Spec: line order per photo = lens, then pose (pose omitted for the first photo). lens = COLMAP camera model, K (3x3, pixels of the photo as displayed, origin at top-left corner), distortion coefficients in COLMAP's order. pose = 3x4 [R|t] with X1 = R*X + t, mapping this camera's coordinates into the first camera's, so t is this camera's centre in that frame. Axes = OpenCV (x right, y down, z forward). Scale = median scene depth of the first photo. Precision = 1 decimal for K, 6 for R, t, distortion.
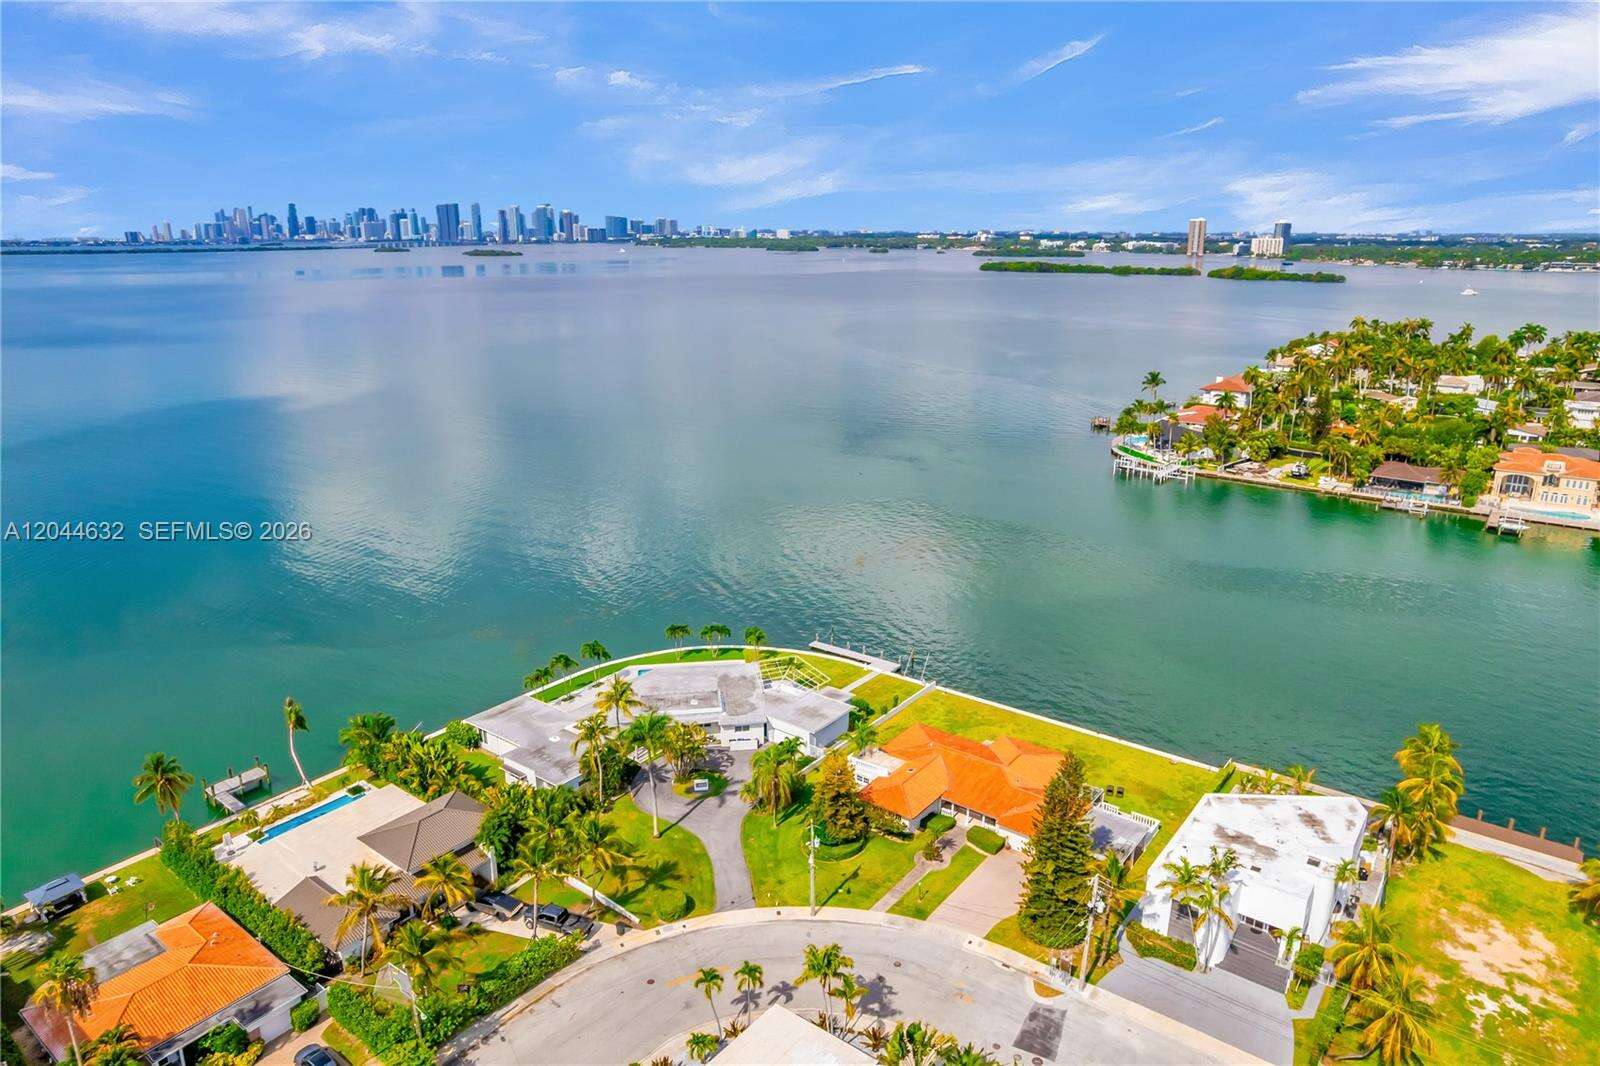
lens RADIAL K [[1020.0, 0, 800.0], [0, 1020.0, 533.0], [0, 0, 1]] dist [-0.071603, 0.061869]
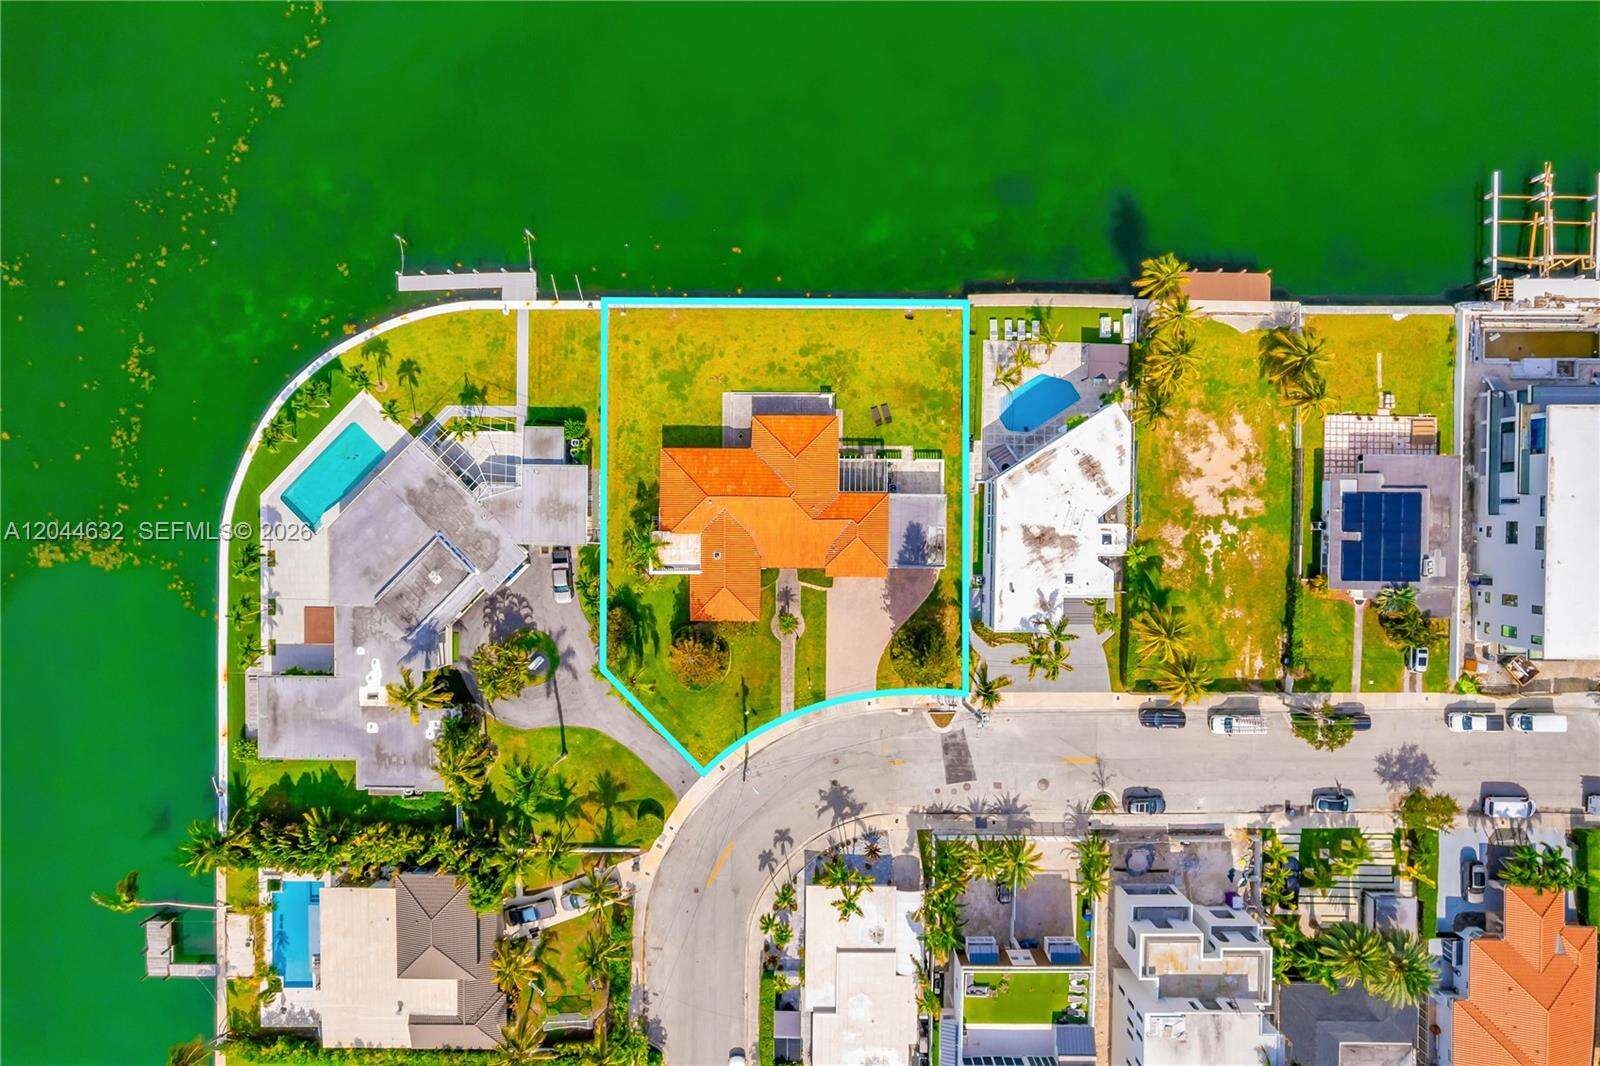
lens RADIAL K [[1020.0, 0, 800.0], [0, 1020.0, 533.0], [0, 0, 1]] dist [-0.071603, 0.061869]
pose [[0.796925, -0.604016, -0.008682, 0.170106], [0.173868, 0.215586, 0.960881, -0.605034], [-0.578516, -0.767260, 0.276825, 0.618674]]
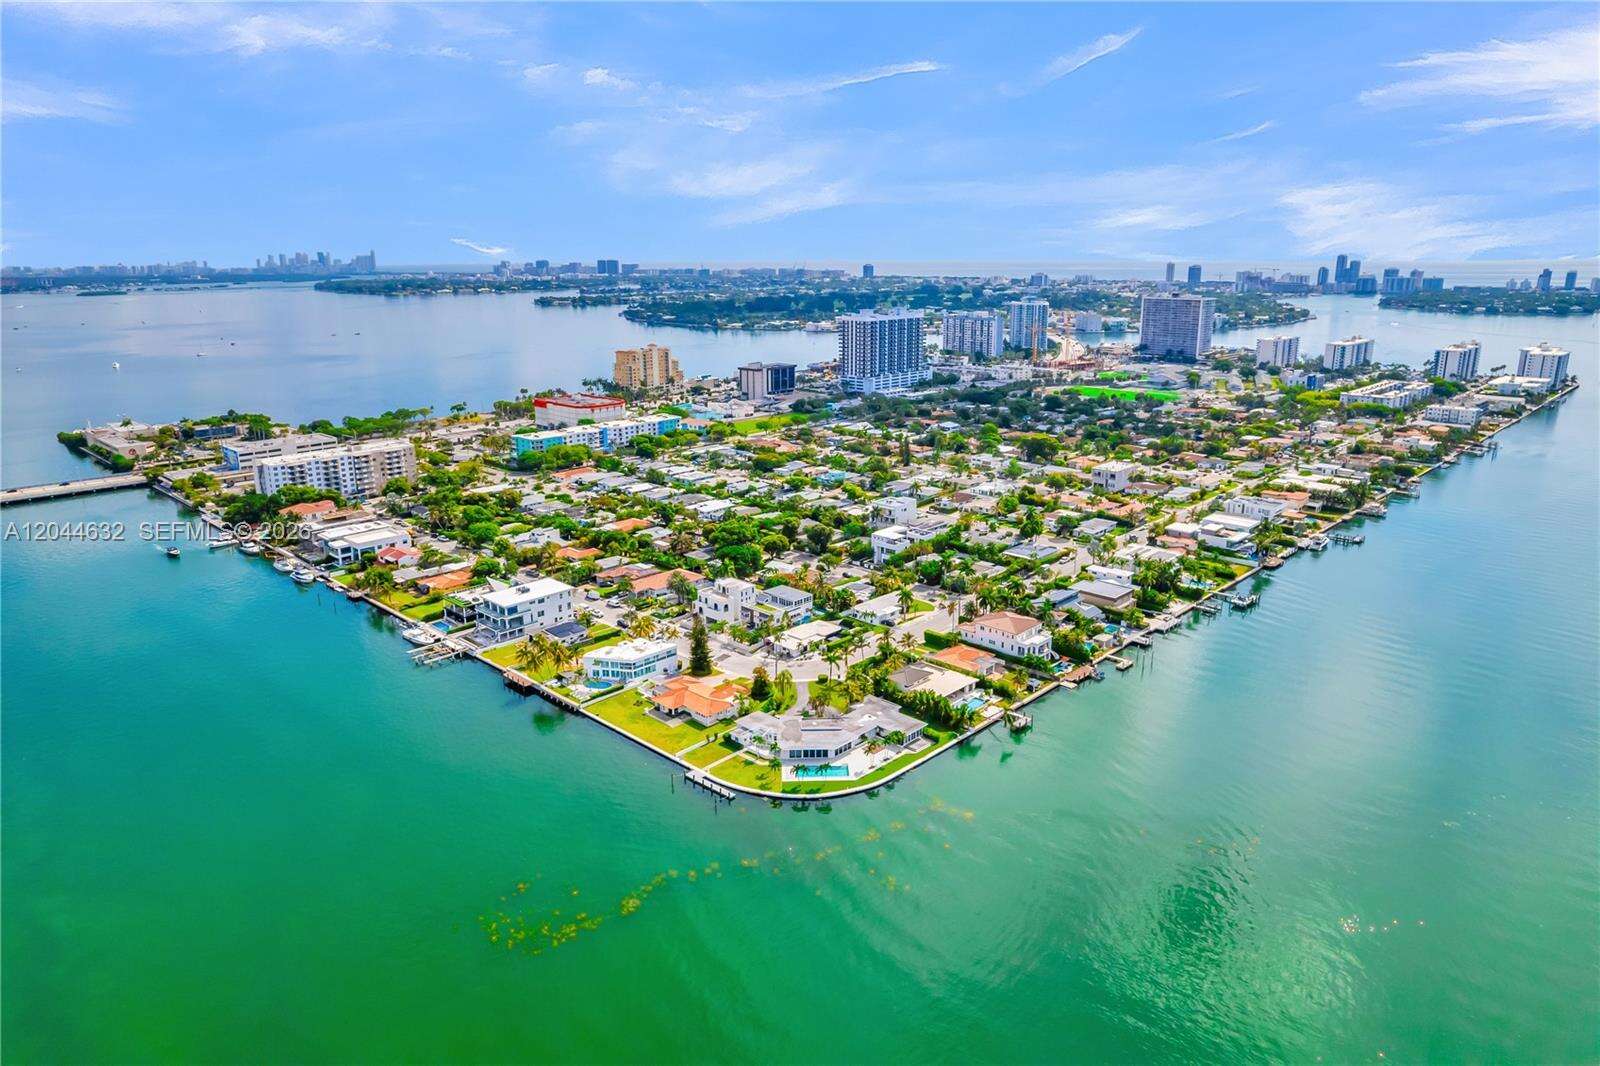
lens RADIAL K [[1020.0, 0, 800.0], [0, 1020.0, 533.0], [0, 0, 1]] dist [-0.071603, 0.061869]
pose [[-0.993300, -0.019890, 0.113836, -0.292984], [0.043651, 0.847521, 0.528963, -1.187785], [-0.107000, 0.530389, -0.840975, 2.466241]]
